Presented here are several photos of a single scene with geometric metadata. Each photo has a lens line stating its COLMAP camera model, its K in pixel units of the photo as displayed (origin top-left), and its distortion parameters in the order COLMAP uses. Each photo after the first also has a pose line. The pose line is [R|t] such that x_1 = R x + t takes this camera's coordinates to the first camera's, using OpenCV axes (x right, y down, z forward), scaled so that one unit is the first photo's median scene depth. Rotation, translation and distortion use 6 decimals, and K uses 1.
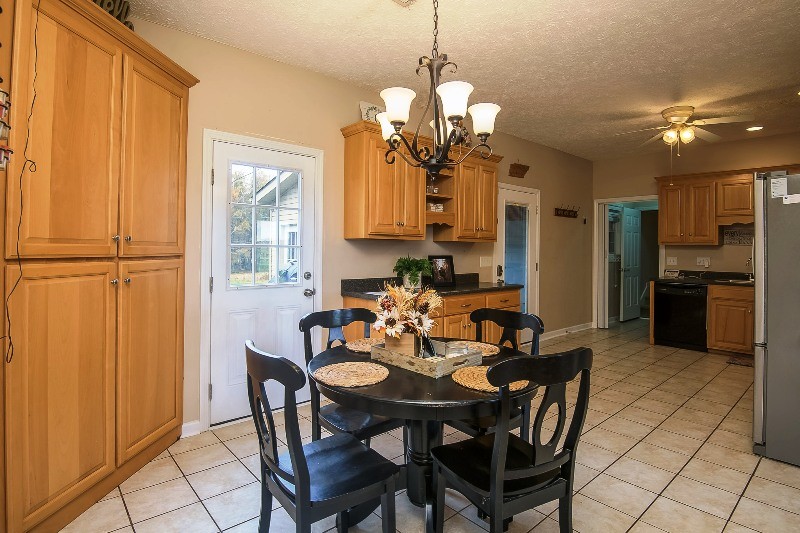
lens RADIAL K [[417.2, 0, 401.5], [0, 417.2, 247.0], [0, 0, 1]] dist [-0.030147, -0.000345]
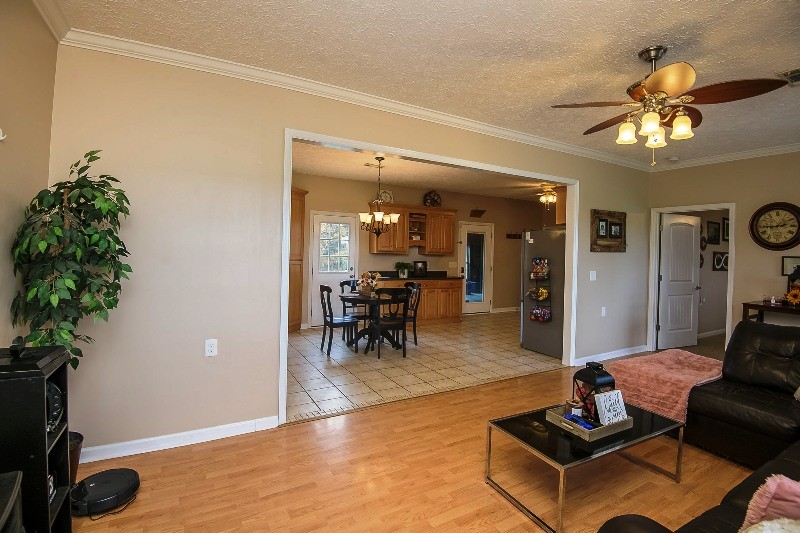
lens RADIAL K [[373.2, 0, 396.2], [0, 373.2, 251.8], [0, 0, 1]] dist [-0.022572, -0.000057]
pose [[0.976864, 0.012136, -0.213517, 0.345664], [-0.011601, 0.999926, 0.003761, -0.028087], [0.213546, -0.001197, 0.976932, -0.734257]]
